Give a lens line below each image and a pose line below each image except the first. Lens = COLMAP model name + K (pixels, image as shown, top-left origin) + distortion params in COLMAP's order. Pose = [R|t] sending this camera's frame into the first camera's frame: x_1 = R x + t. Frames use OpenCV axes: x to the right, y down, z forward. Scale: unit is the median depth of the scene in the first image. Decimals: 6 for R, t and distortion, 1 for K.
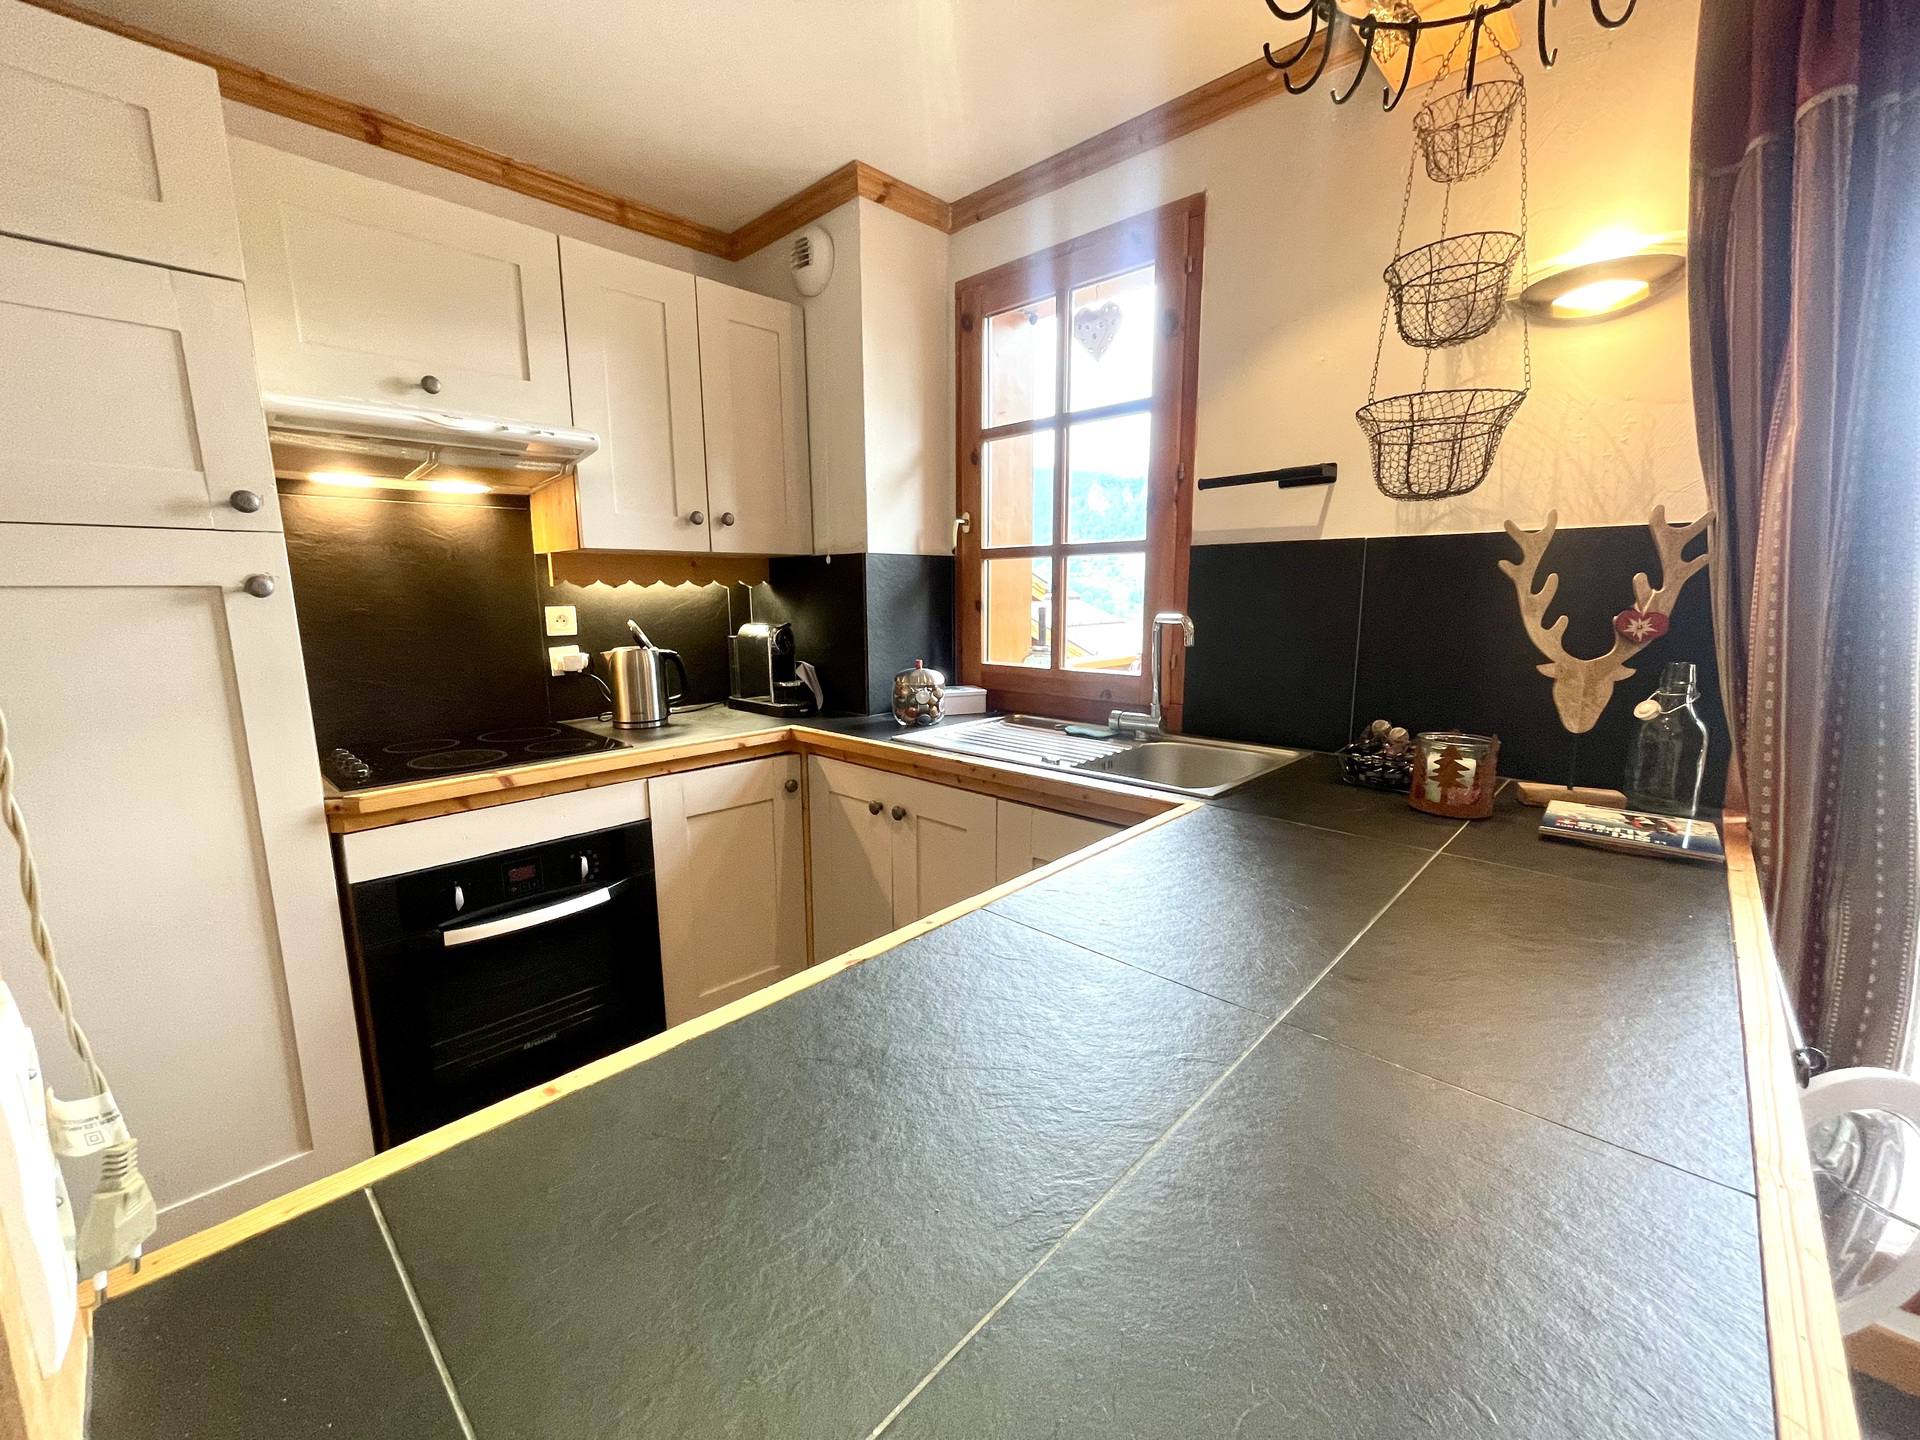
lens RADIAL K [[778.4, 0, 960.0], [0, 778.4, 720.0], [0, 0, 1]] dist [0.000904, 0.000051]
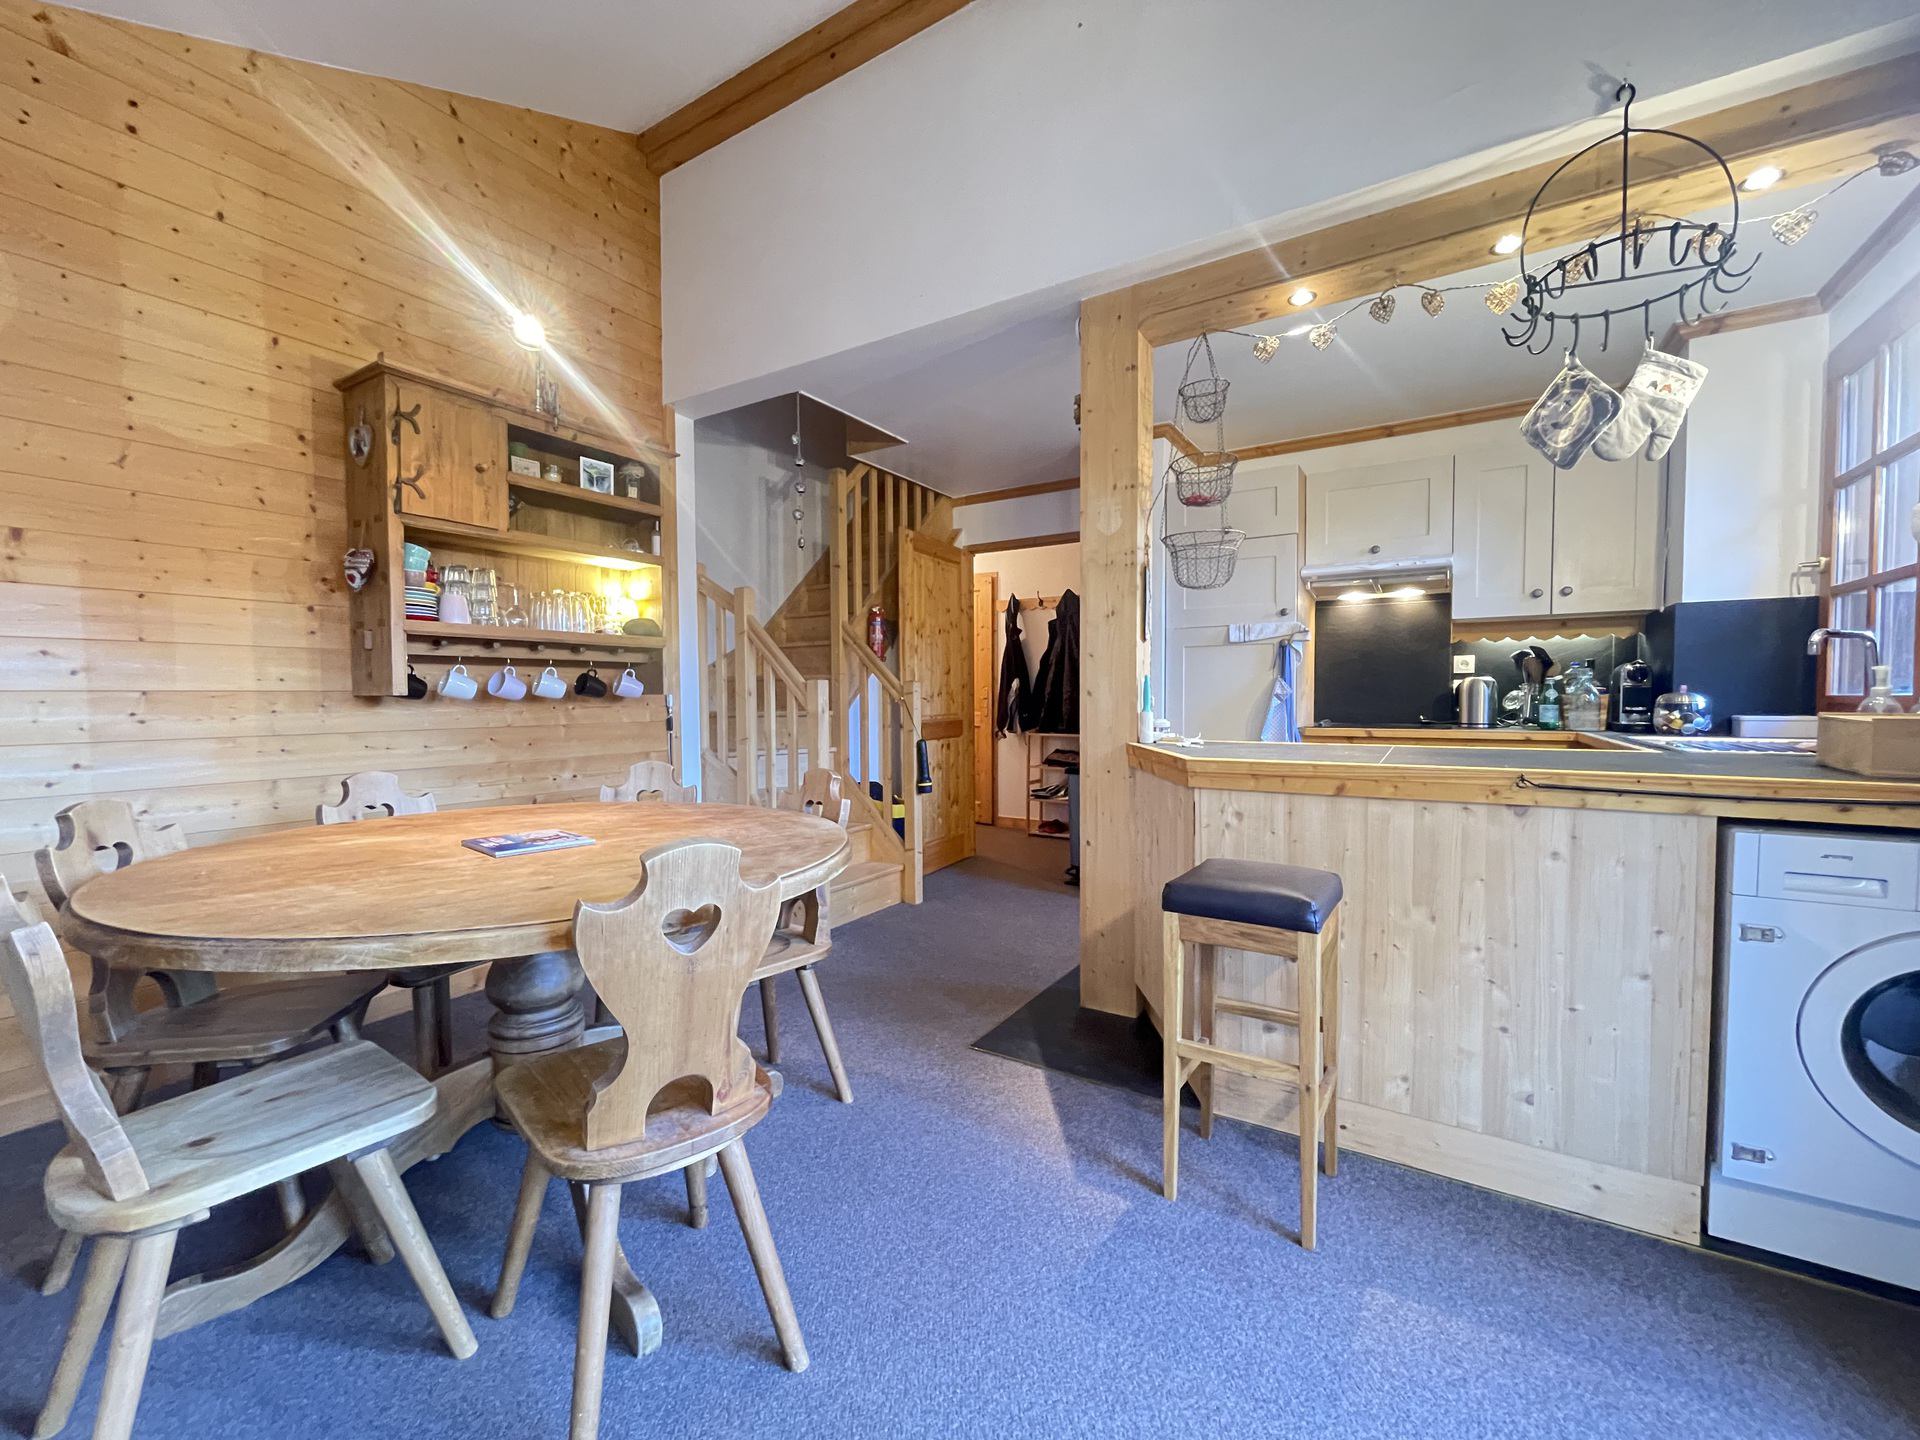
lens RADIAL K [[778.4, 0, 960.0], [0, 778.4, 720.0], [0, 0, 1]] dist [0.000904, 0.000051]
pose [[0.195281, 0.039532, -0.979950, 1.012411], [-0.166108, 0.986085, 0.006678, 0.175611], [0.966578, 0.161473, 0.199130, -0.387899]]
